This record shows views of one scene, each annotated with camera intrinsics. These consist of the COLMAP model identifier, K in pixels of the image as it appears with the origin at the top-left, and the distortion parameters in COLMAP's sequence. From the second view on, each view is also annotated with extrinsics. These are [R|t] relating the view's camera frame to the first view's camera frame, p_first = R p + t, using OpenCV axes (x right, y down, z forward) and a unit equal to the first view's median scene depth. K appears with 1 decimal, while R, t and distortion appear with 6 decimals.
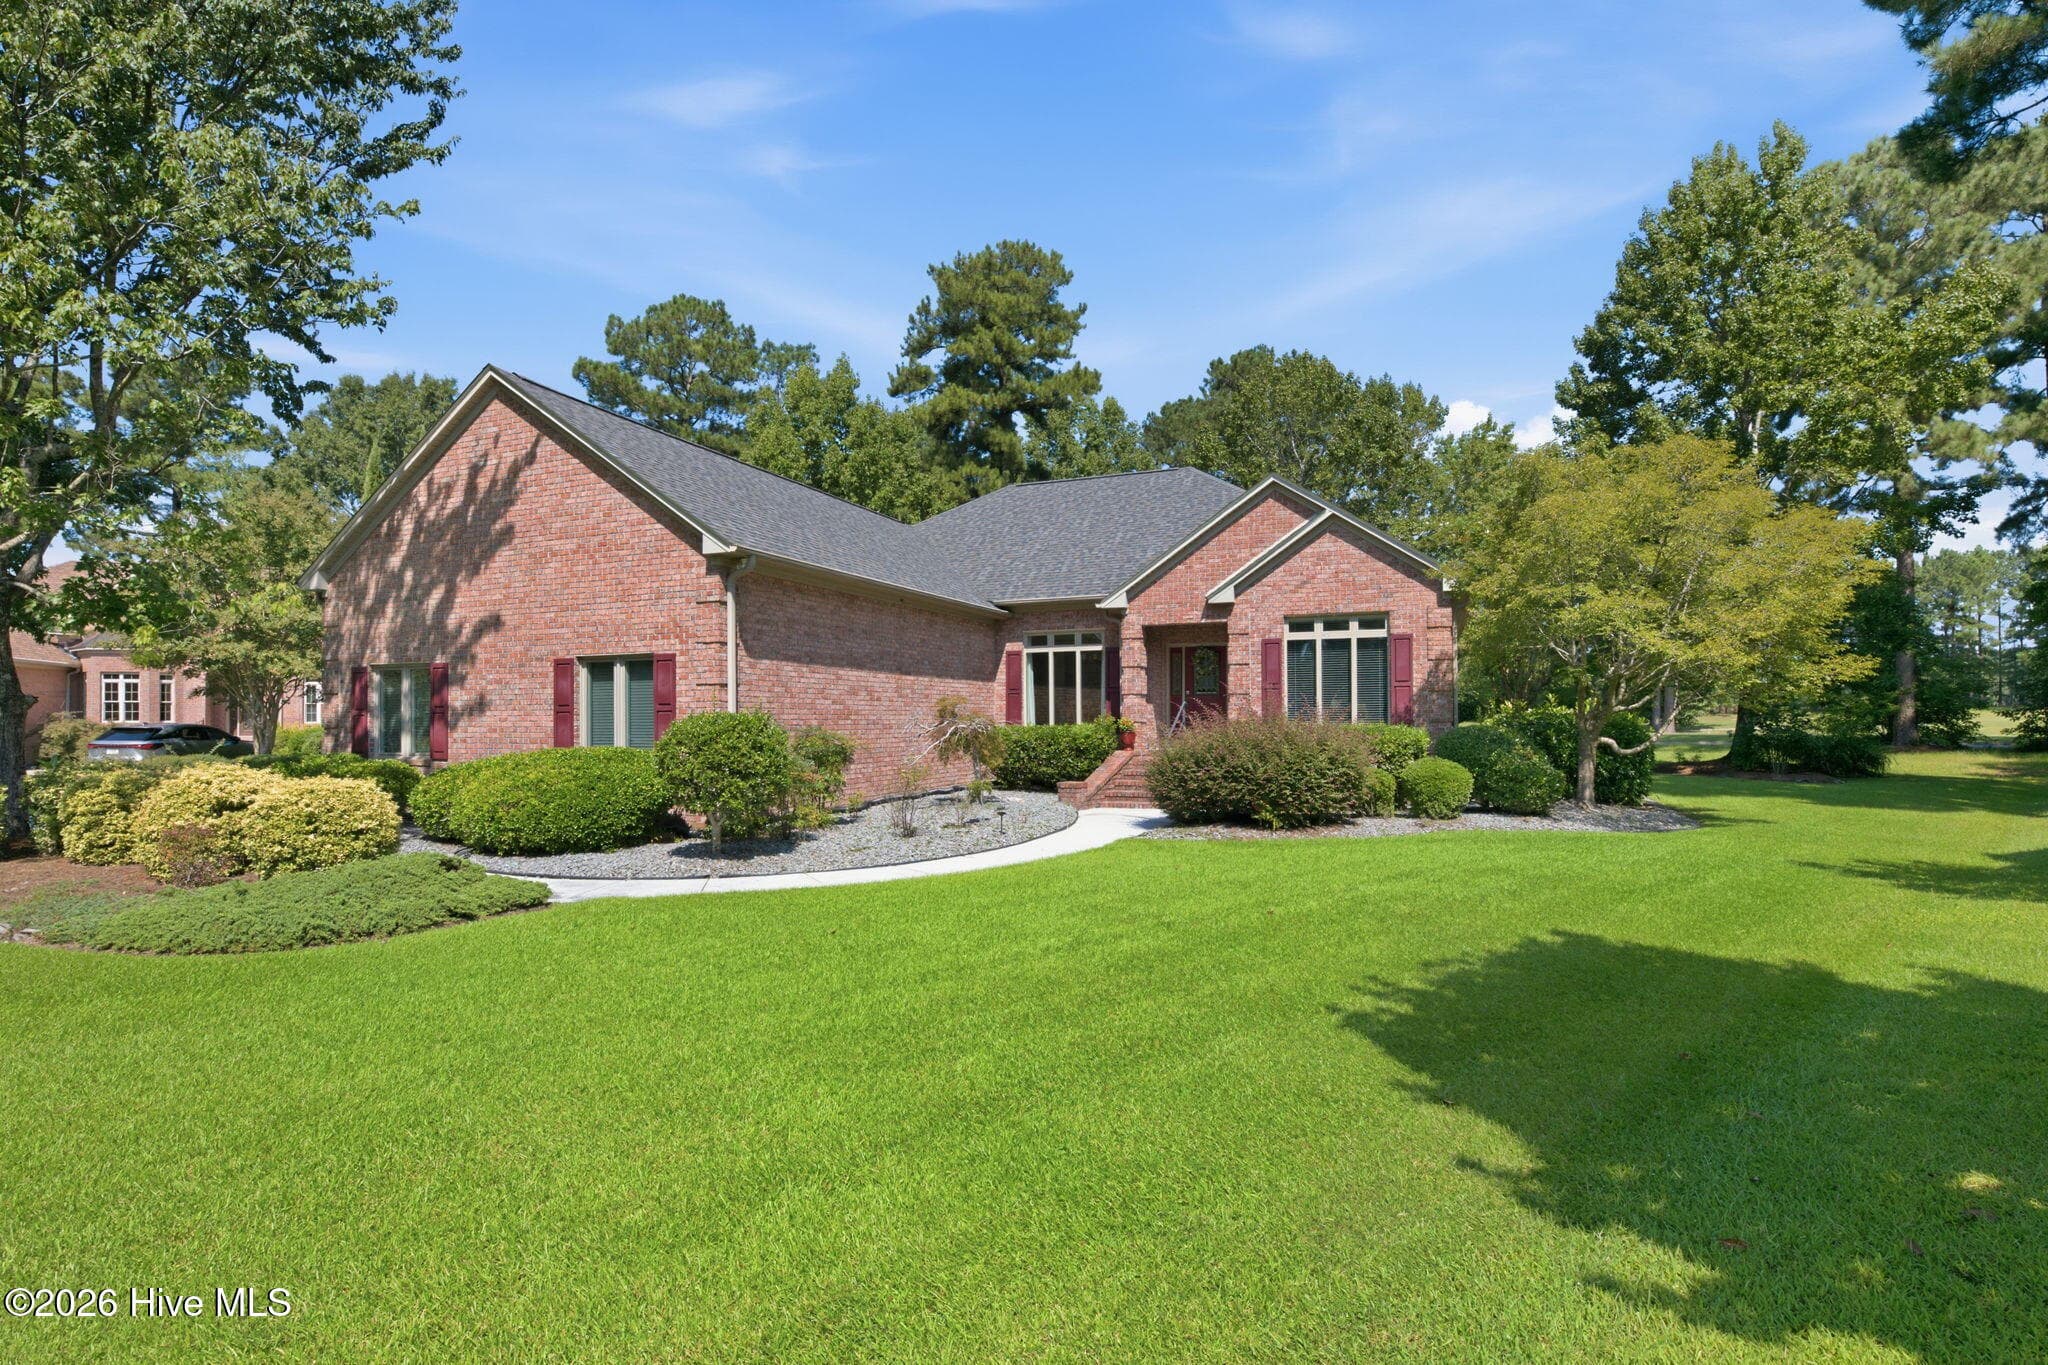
lens RADIAL K [[841.5, 0, 1031.1], [0, 841.5, 712.3], [0, 0, 1]] dist [0.001871, 0.000063]
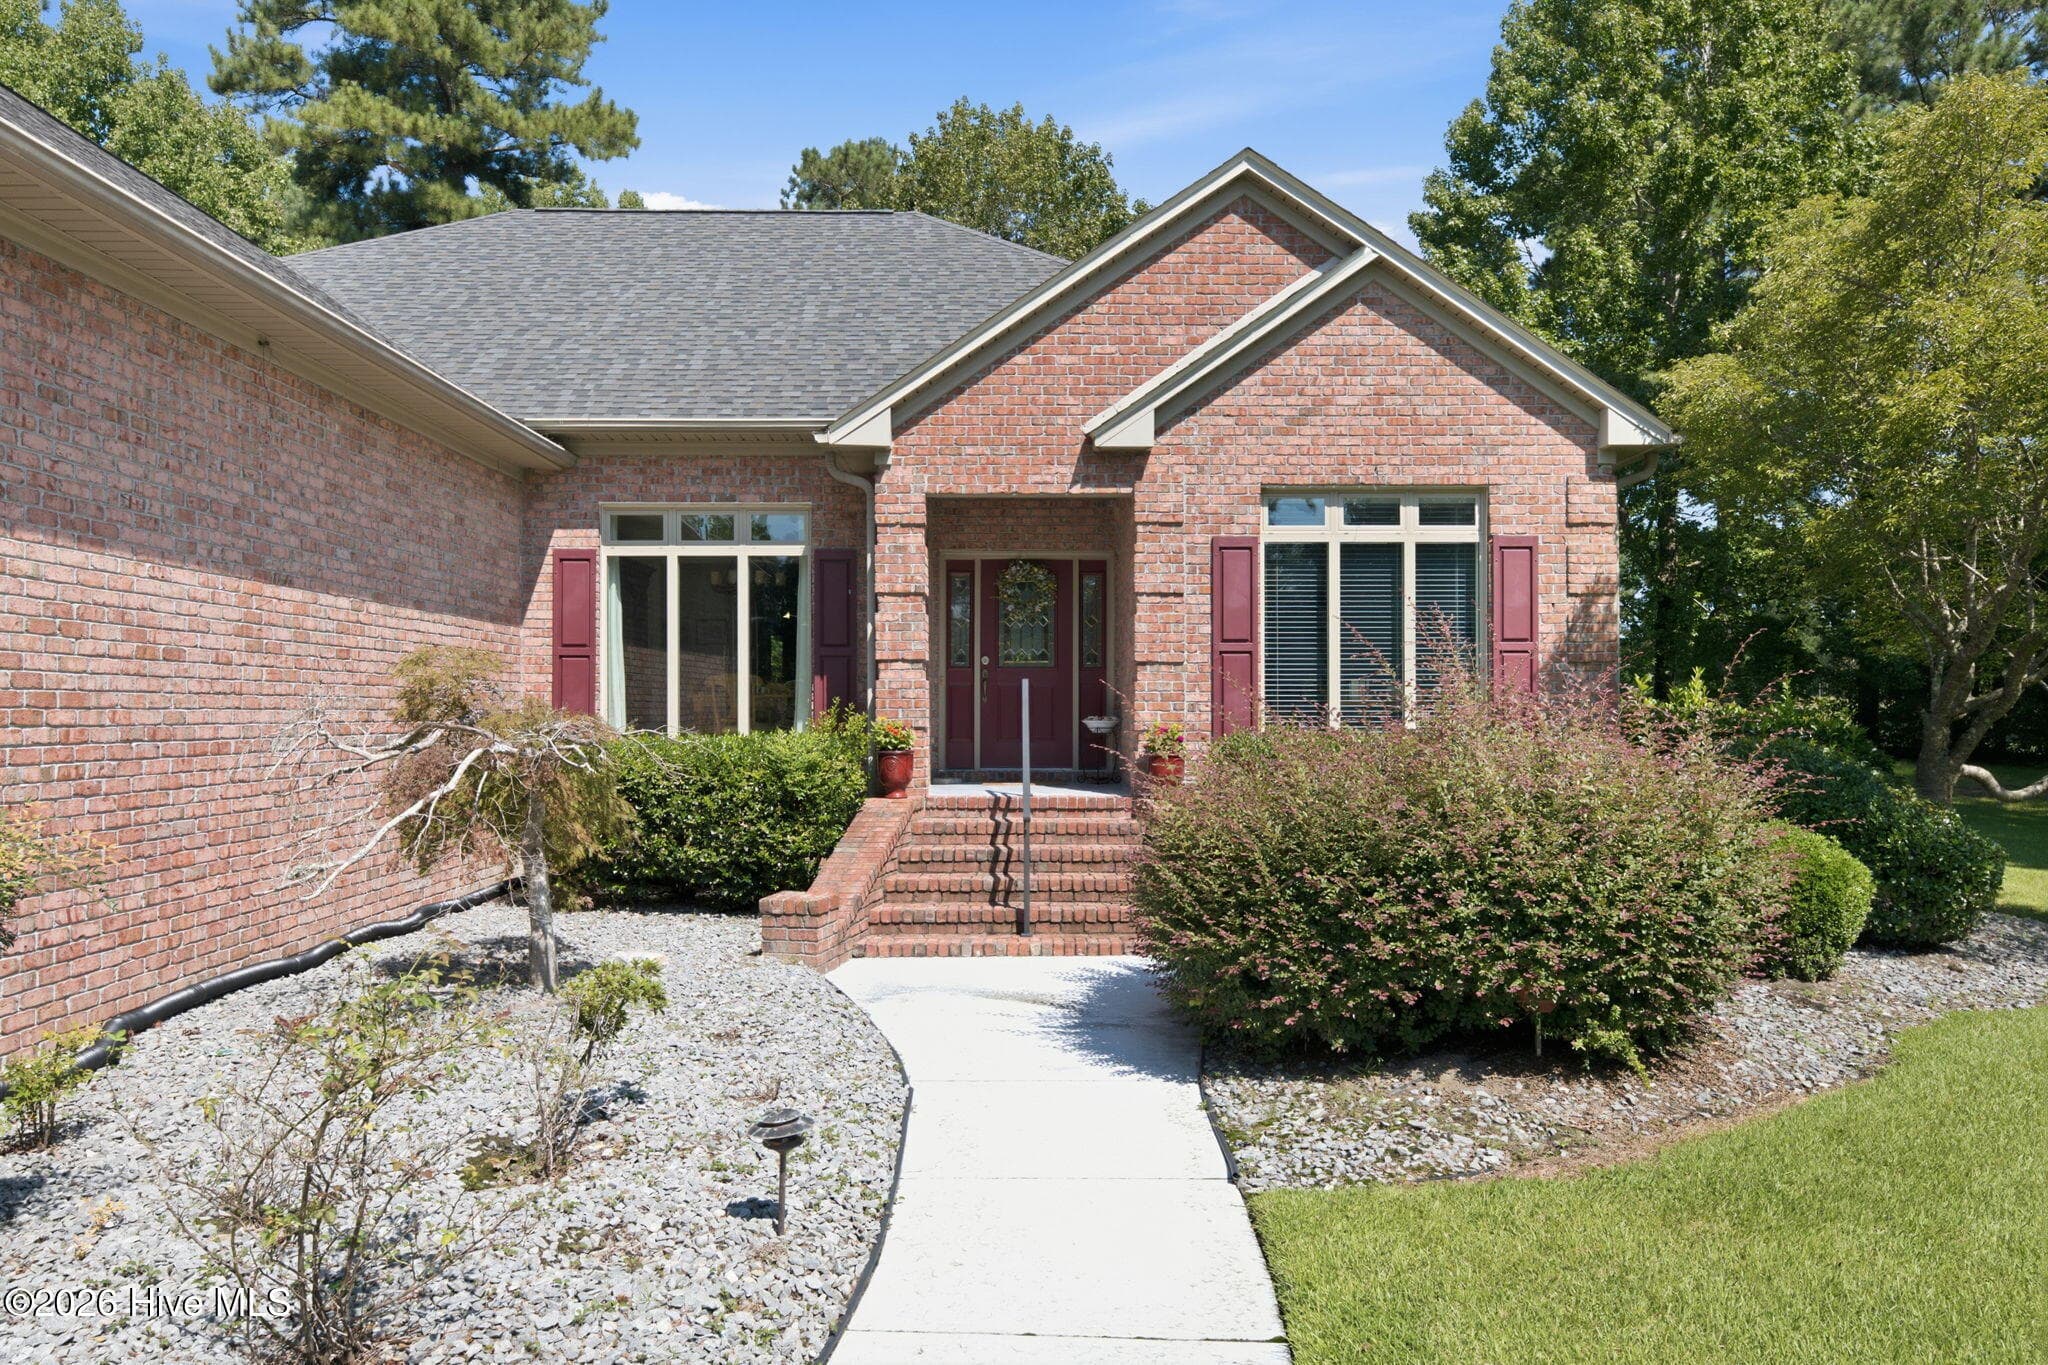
lens RADIAL K [[1313.1, 0, 1020.7], [0, 1313.1, 706.0], [0, 0, 1]] dist [0.015433, 0.004748]
pose [[0.927873, 0.004895, 0.372864, -0.068437], [-0.005849, 0.999982, 0.001426, -0.000283], [-0.372850, -0.003504, 0.927885, 0.401217]]
